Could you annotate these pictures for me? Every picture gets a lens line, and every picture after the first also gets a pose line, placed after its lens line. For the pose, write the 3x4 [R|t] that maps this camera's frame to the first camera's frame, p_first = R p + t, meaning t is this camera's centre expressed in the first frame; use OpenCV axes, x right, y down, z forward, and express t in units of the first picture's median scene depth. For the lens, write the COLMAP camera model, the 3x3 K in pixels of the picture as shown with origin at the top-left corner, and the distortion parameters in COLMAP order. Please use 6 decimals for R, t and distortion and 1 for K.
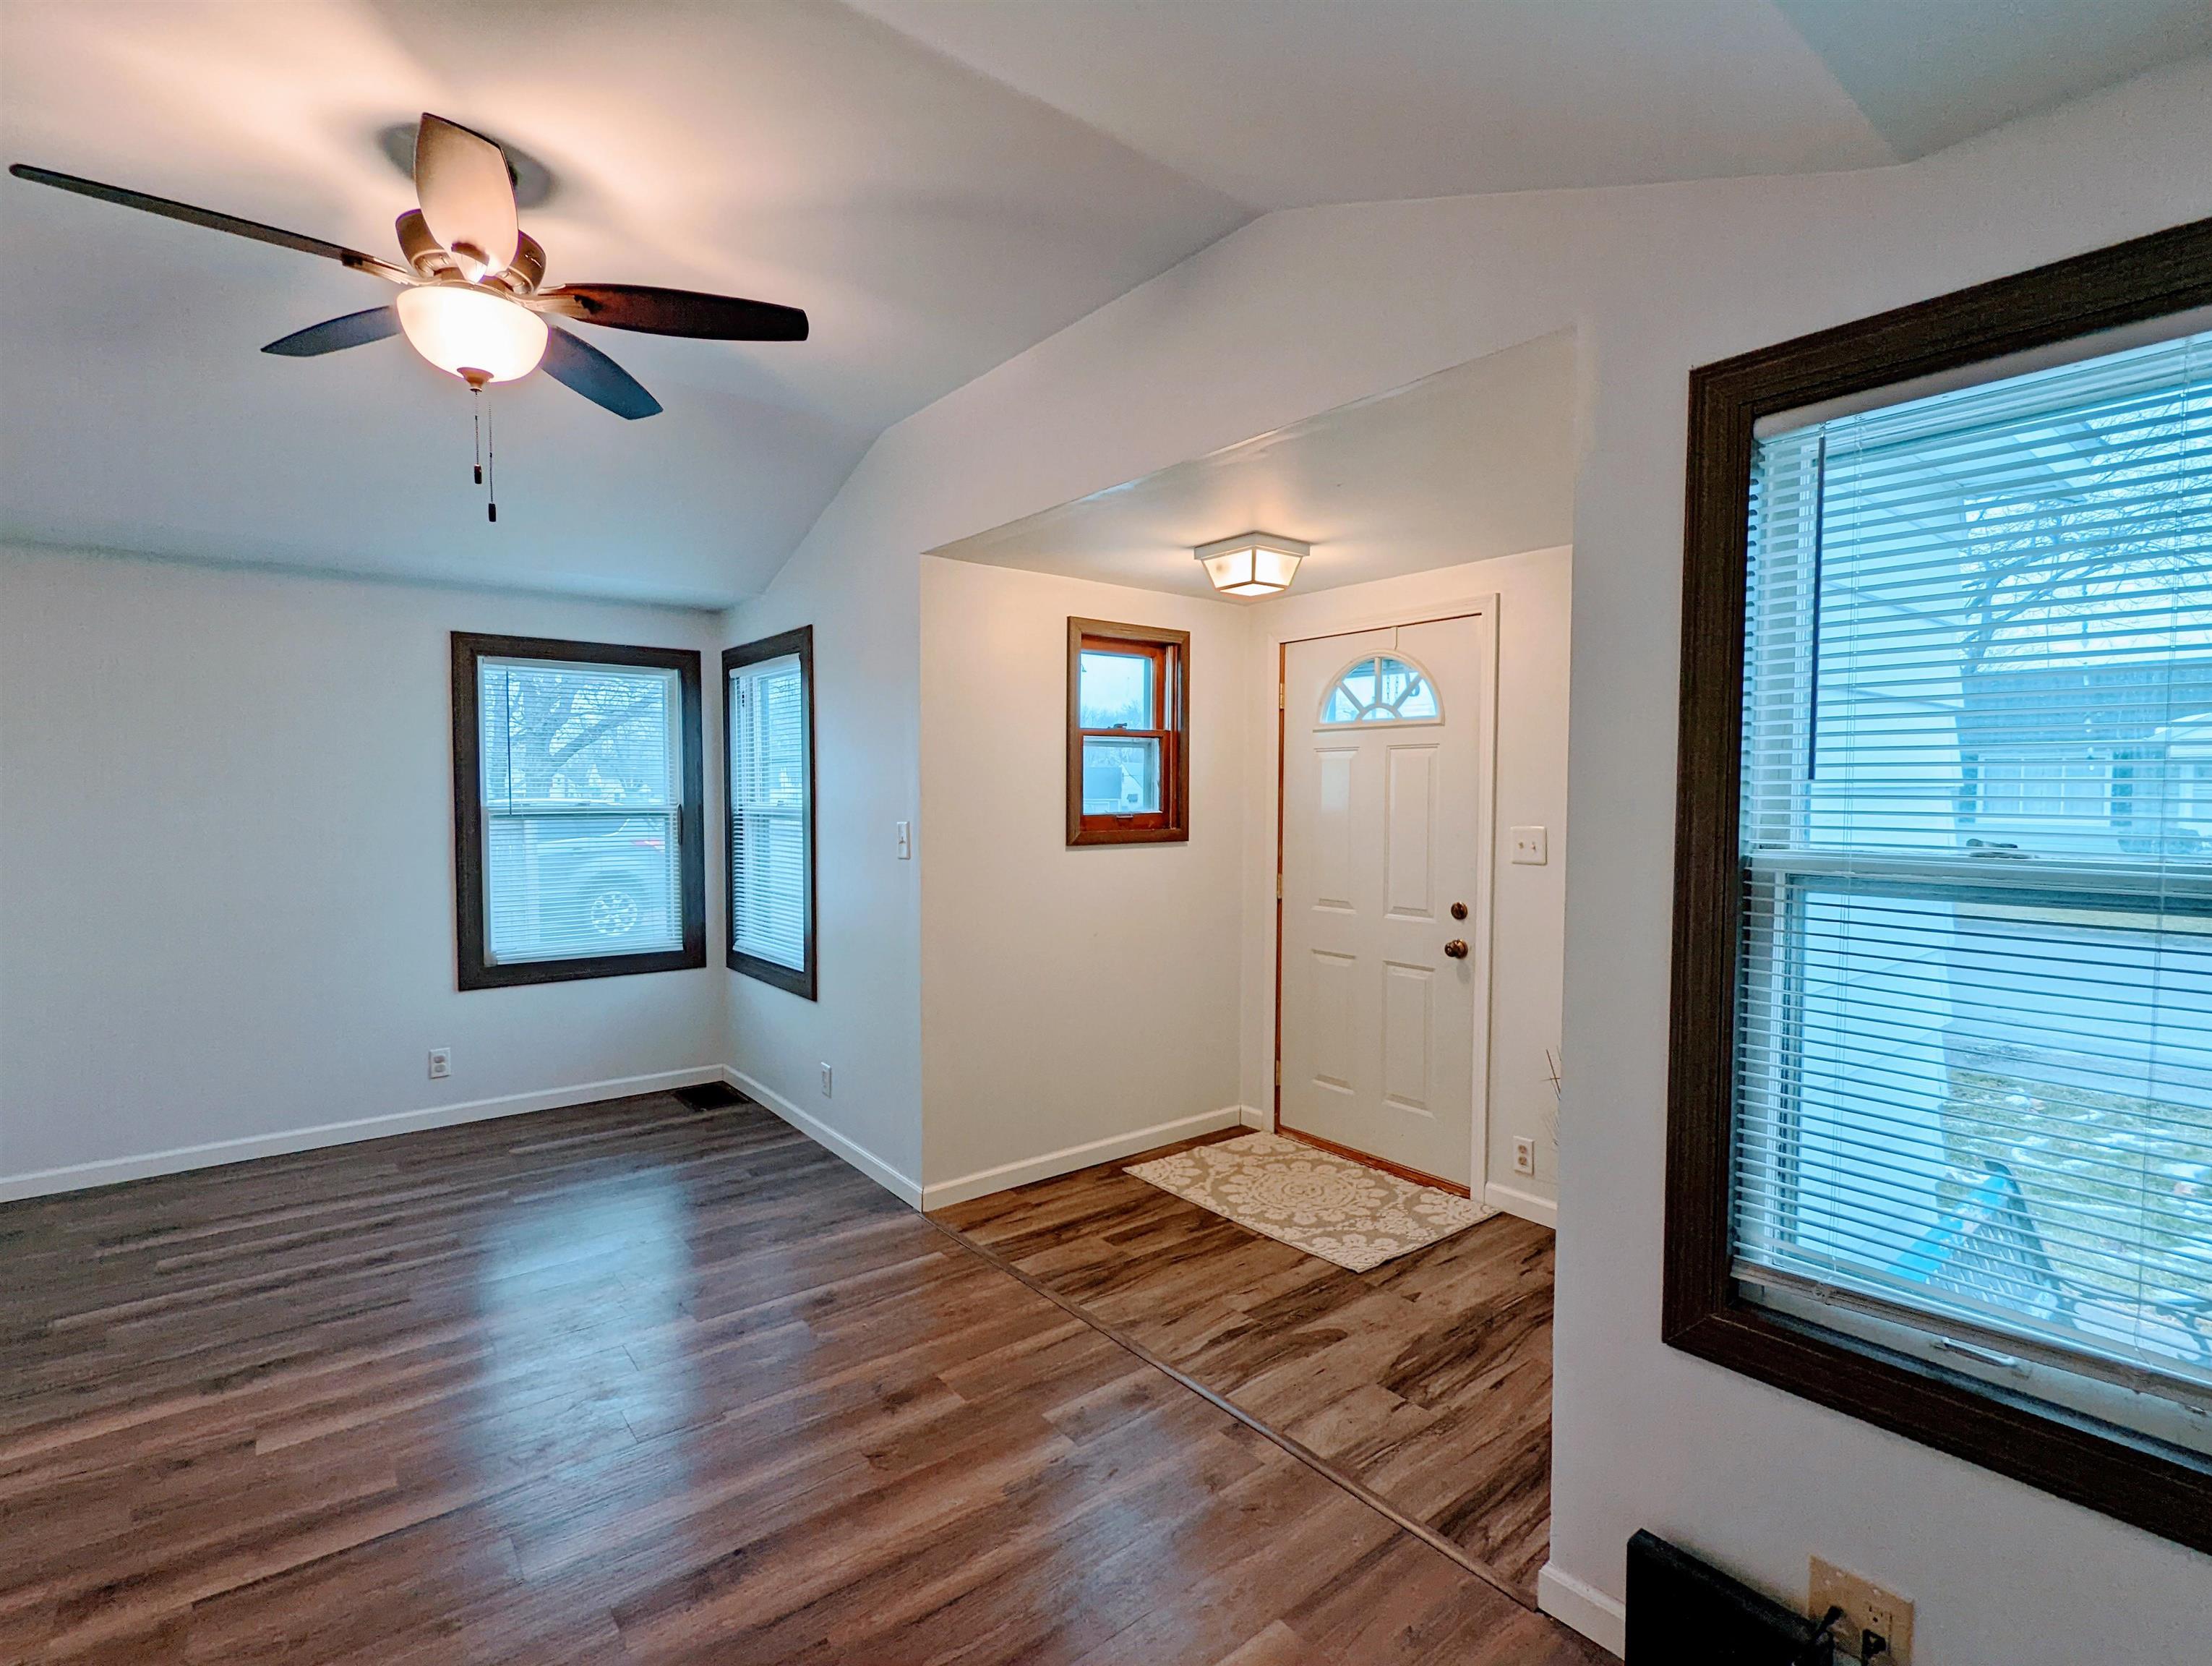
lens RADIAL K [[1049.3, 0, 1099.3], [0, 1049.3, 837.6], [0, 0, 1]] dist [0.000578, -0.000174]
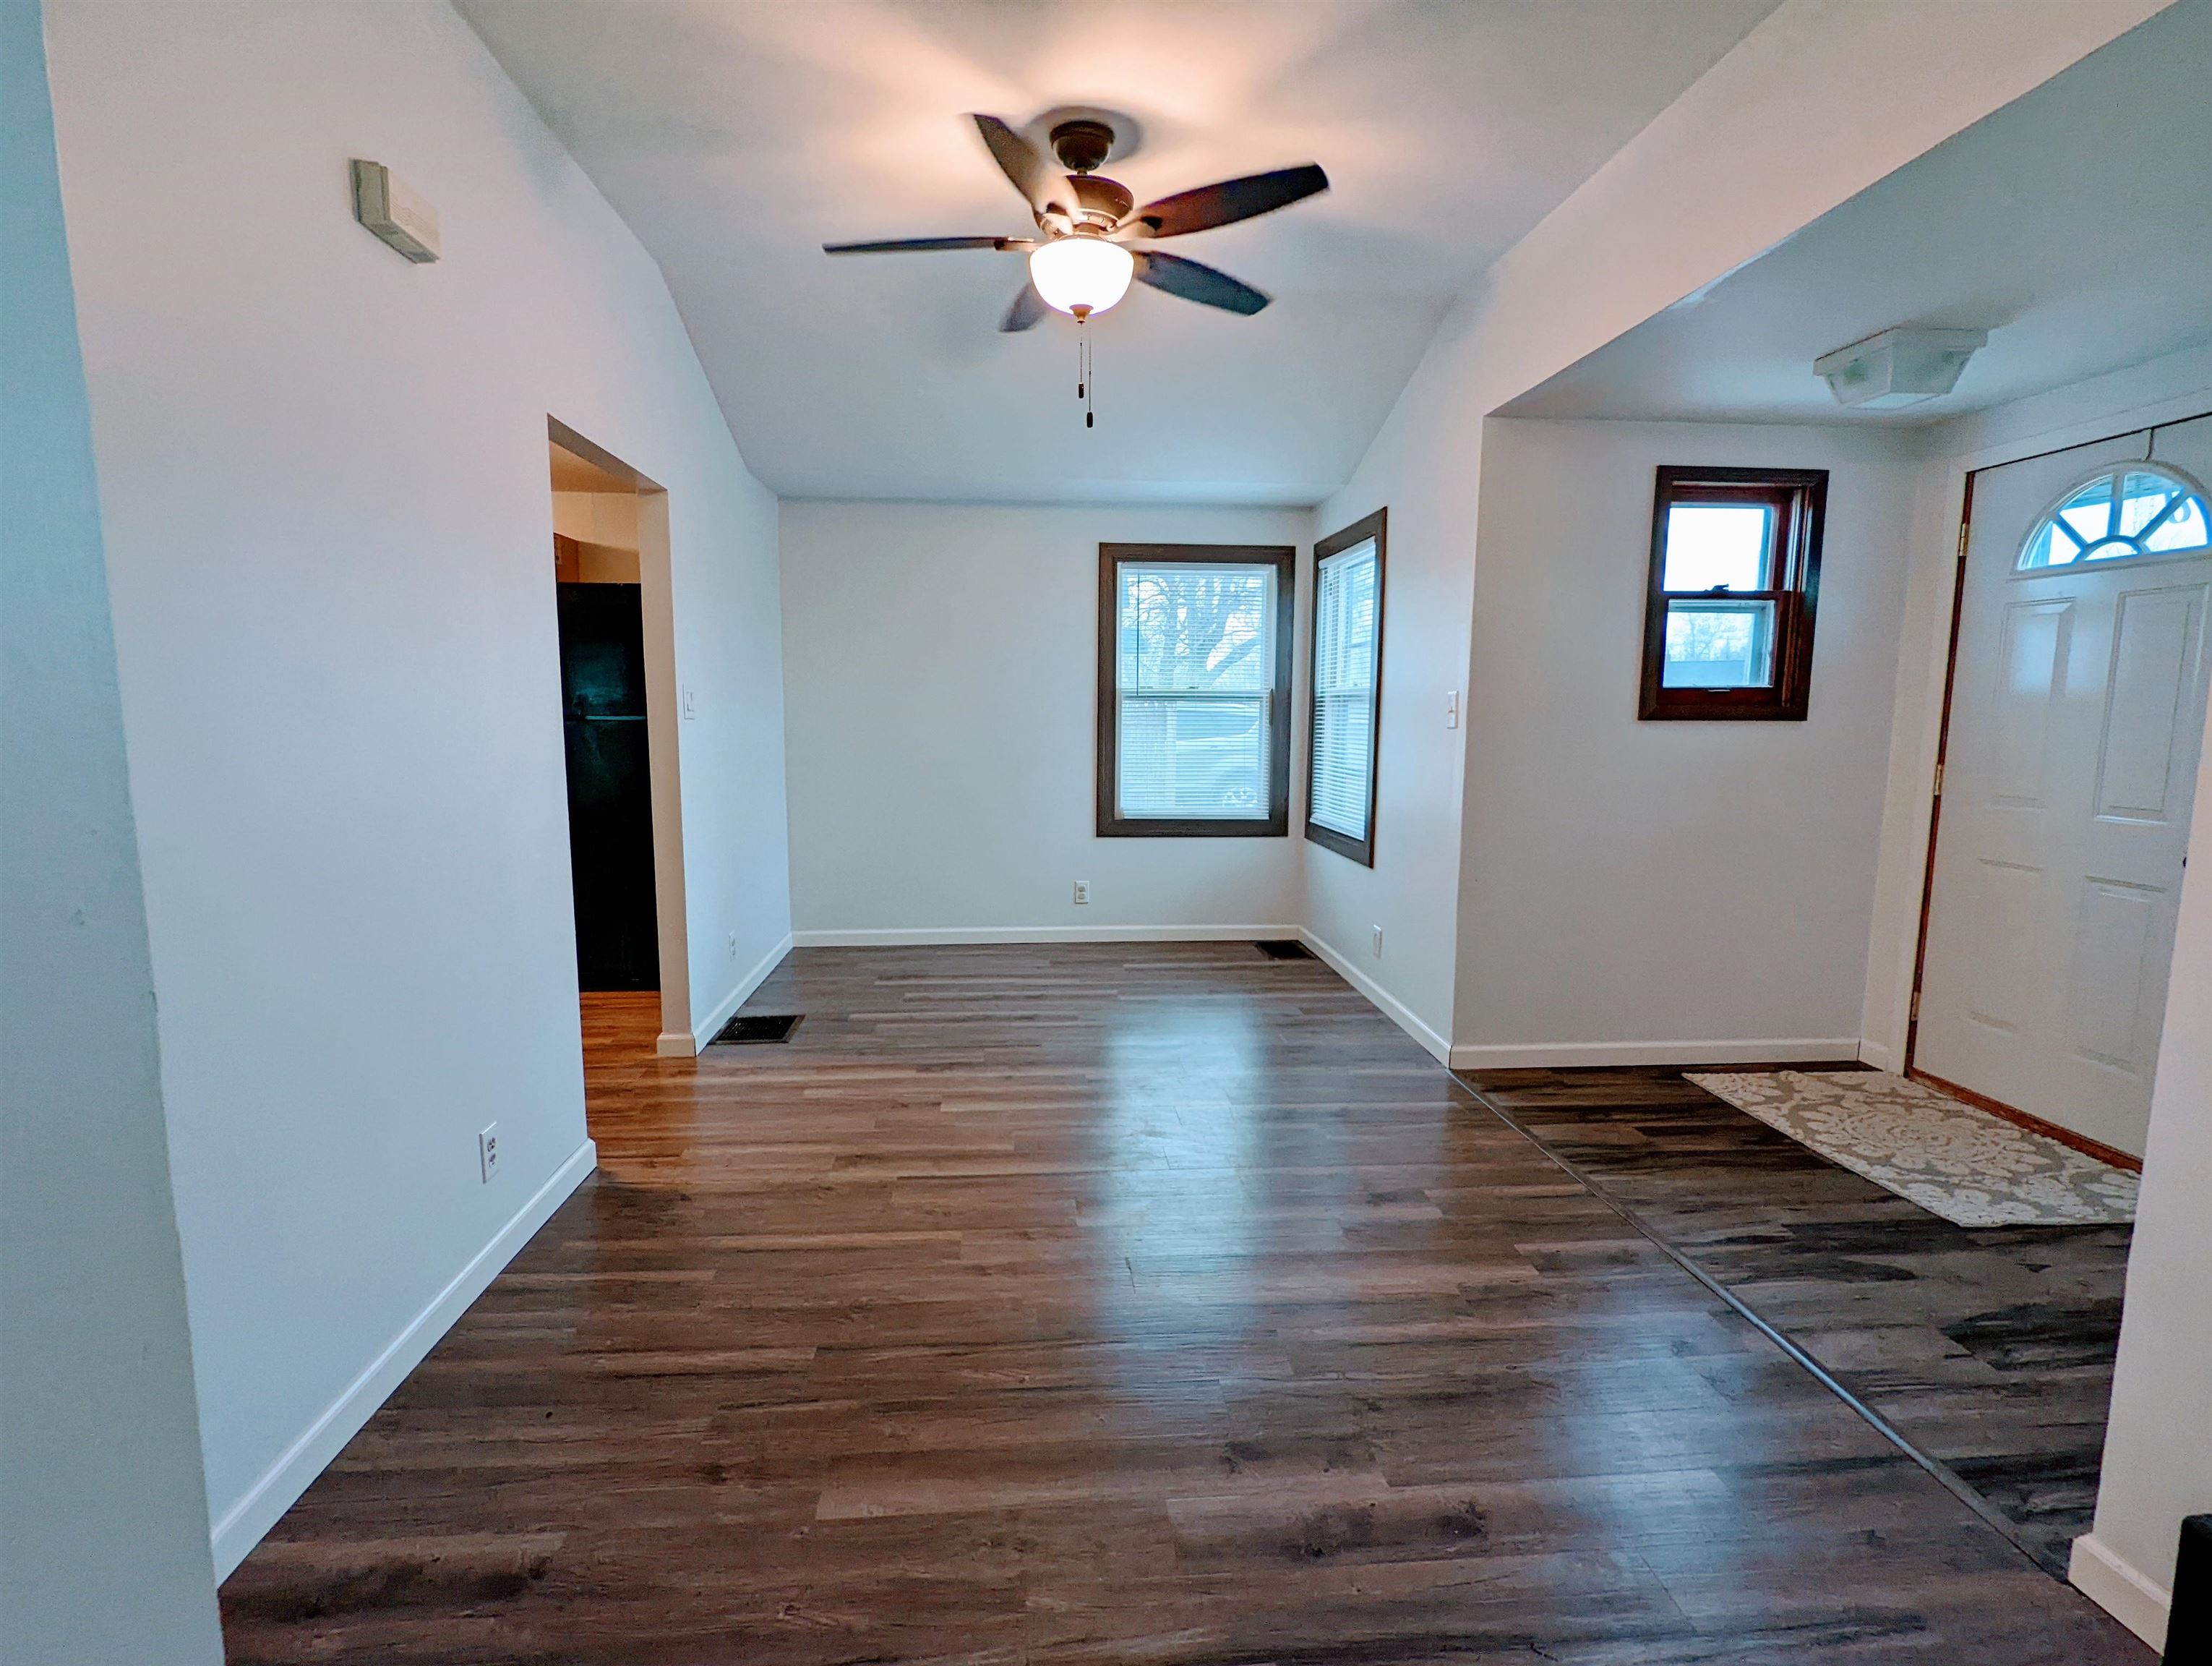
lens RADIAL K [[1051.3, 0, 1099.2], [0, 1051.3, 836.2], [0, 0, 1]] dist [-0.003337, -0.001335]
pose [[0.832687, 0.071652, -0.549088, 0.095401], [-0.029333, 0.995908, 0.085476, 0.047809], [0.552966, -0.055068, 0.831382, -0.043004]]
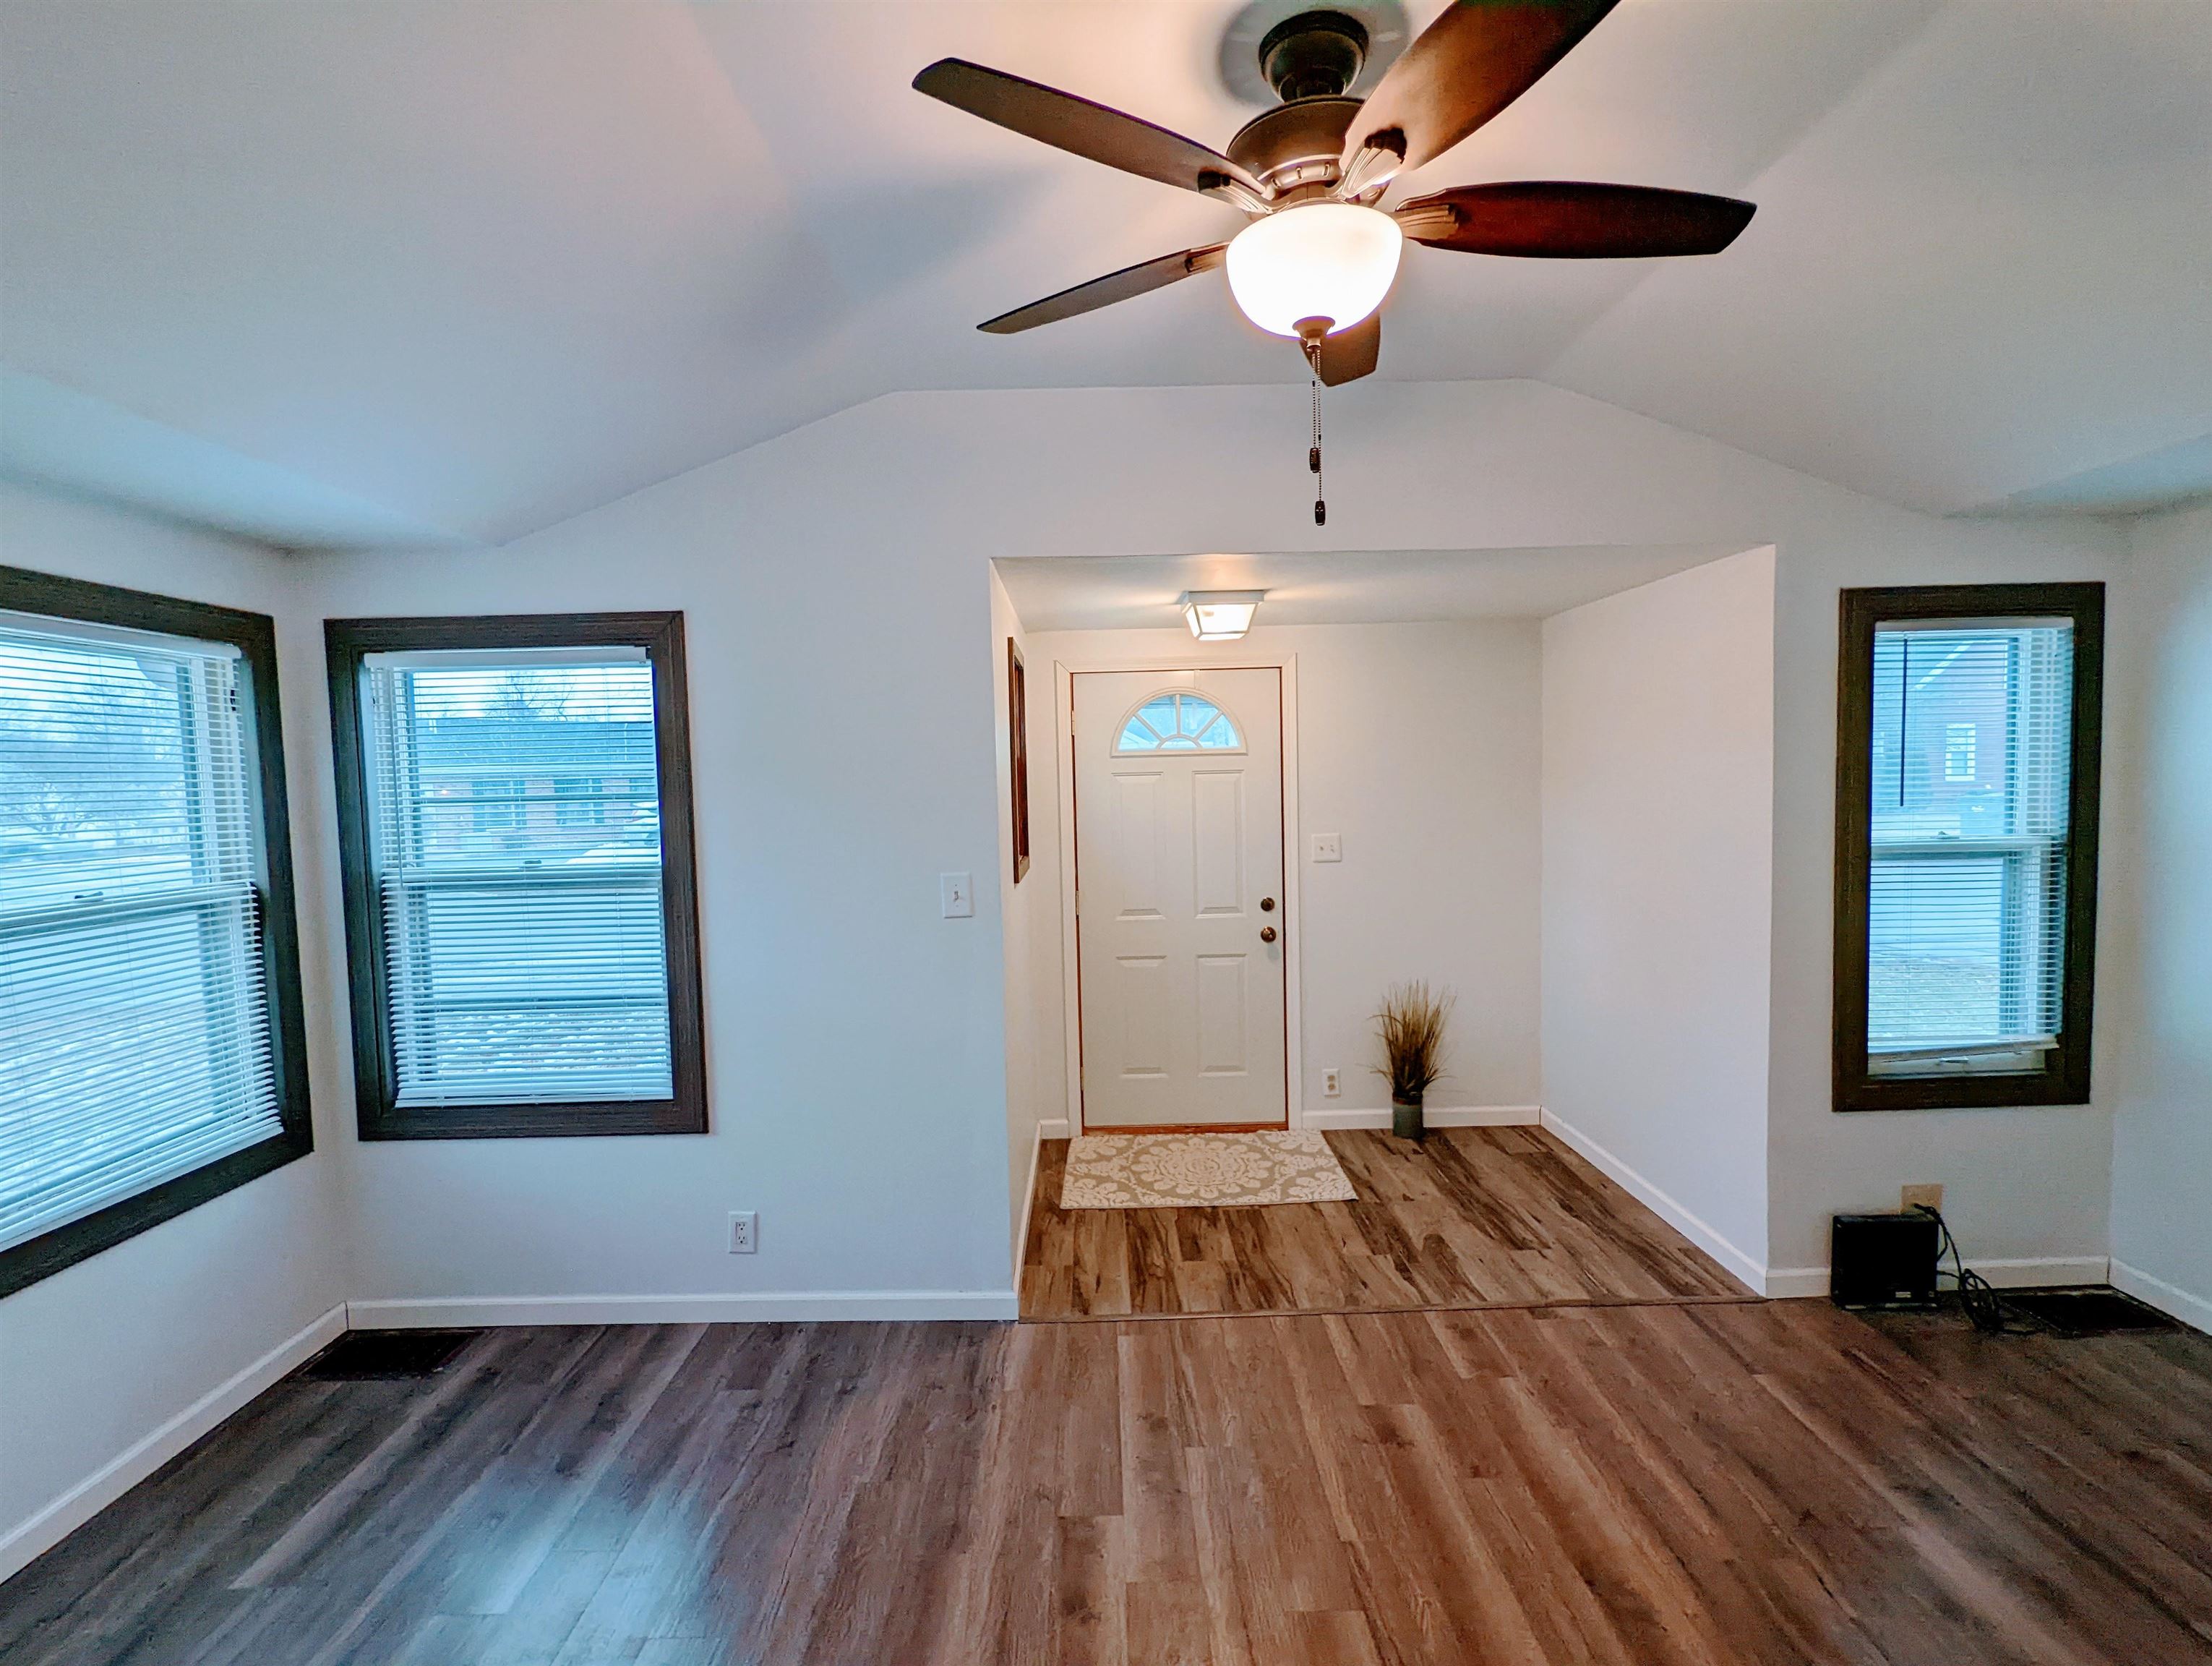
lens RADIAL K [[1049.3, 0, 1099.3], [0, 1049.3, 837.6], [0, 0, 1]] dist [0.000578, -0.000174]
pose [[0.618651, -0.064008, 0.783054, -0.765299], [0.060388, 0.997601, 0.033836, -0.064421], [-0.783341, 0.026355, 0.621033, 0.388938]]
